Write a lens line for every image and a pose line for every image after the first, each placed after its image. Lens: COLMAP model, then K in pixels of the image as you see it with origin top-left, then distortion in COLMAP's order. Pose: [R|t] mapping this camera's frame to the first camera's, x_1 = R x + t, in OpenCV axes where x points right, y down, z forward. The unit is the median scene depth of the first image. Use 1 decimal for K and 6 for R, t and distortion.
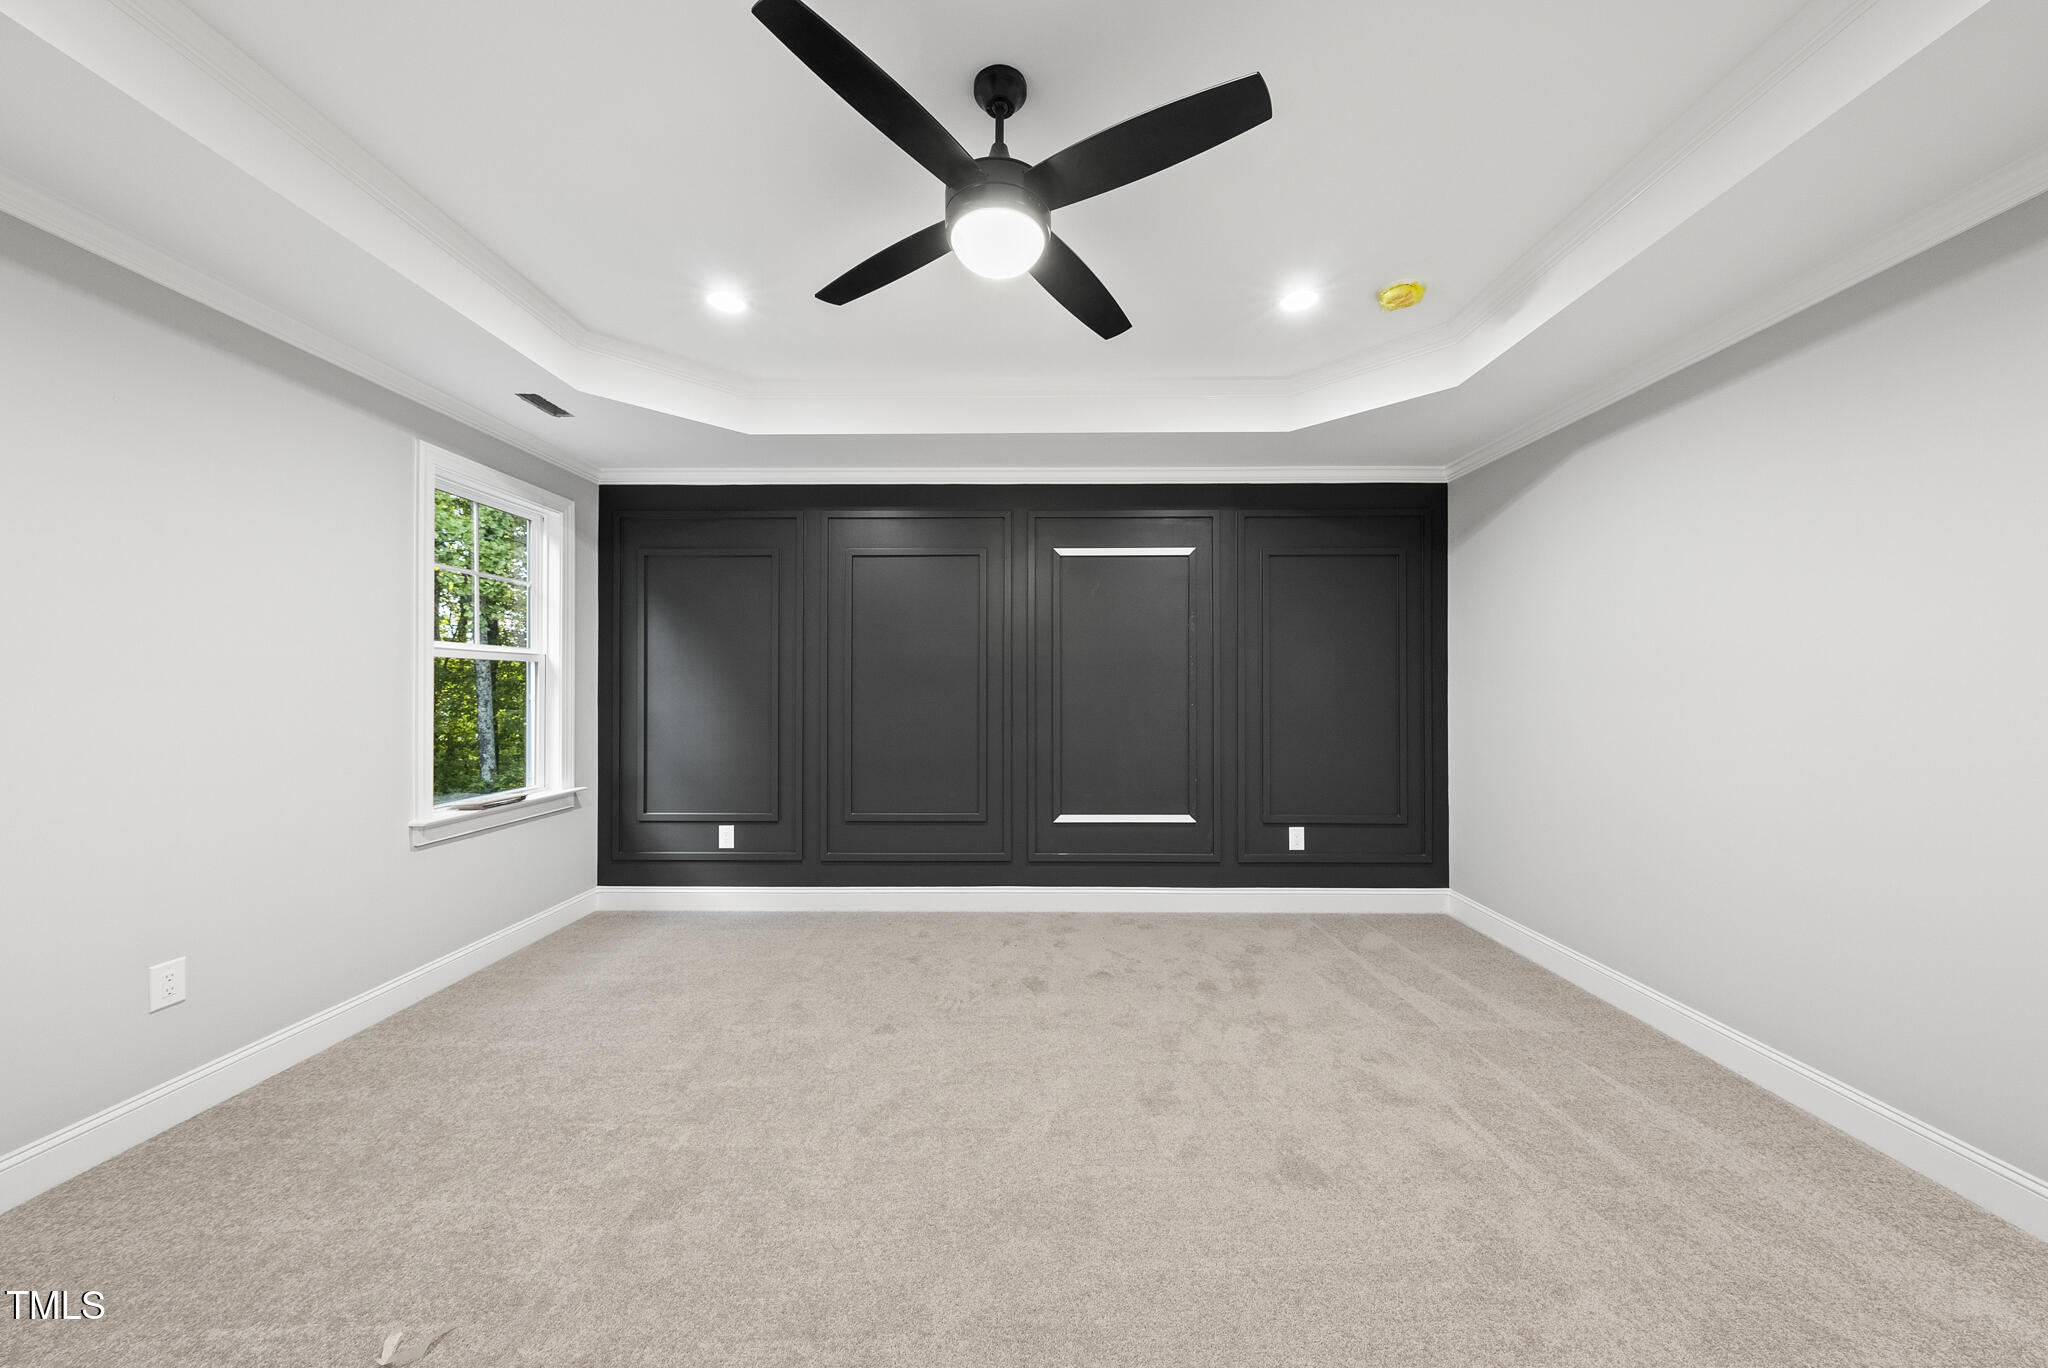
lens RADIAL K [[693.1, 0, 1025.3], [0, 693.1, 678.7], [0, 0, 1]] dist [0.001232, -0.000104]
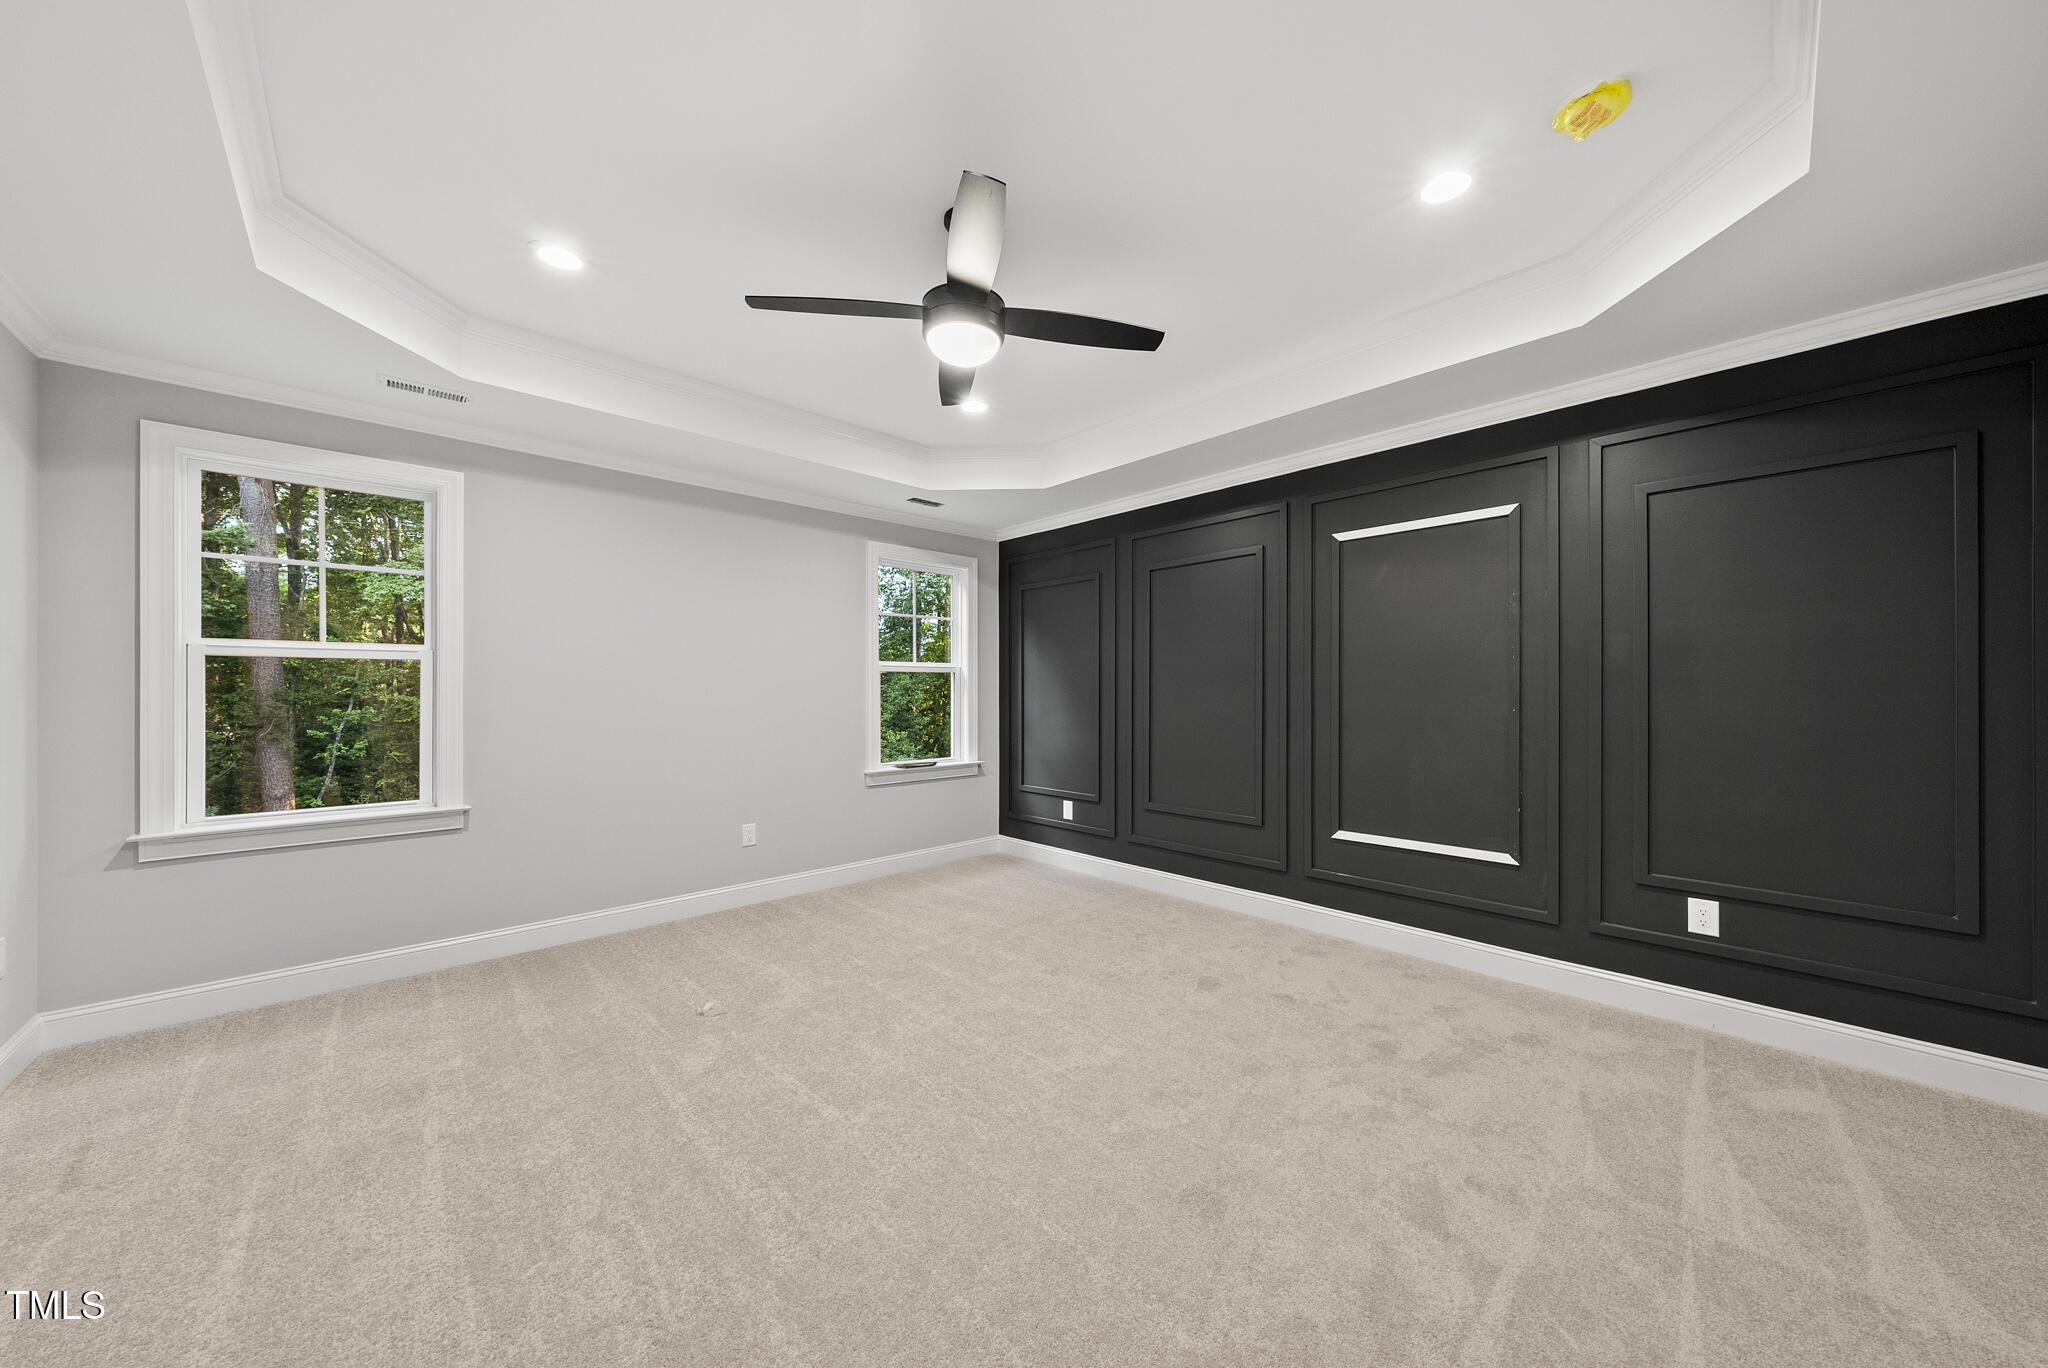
lens RADIAL K [[702.3, 0, 1029.7], [0, 702.3, 681.5], [0, 0, 1]] dist [-0.000370, -0.000039]
pose [[0.695128, -0.011713, -0.718790, 0.515327], [0.011781, 0.999919, -0.004901, 0.004253], [0.718789, -0.005061, 0.695210, 0.096091]]
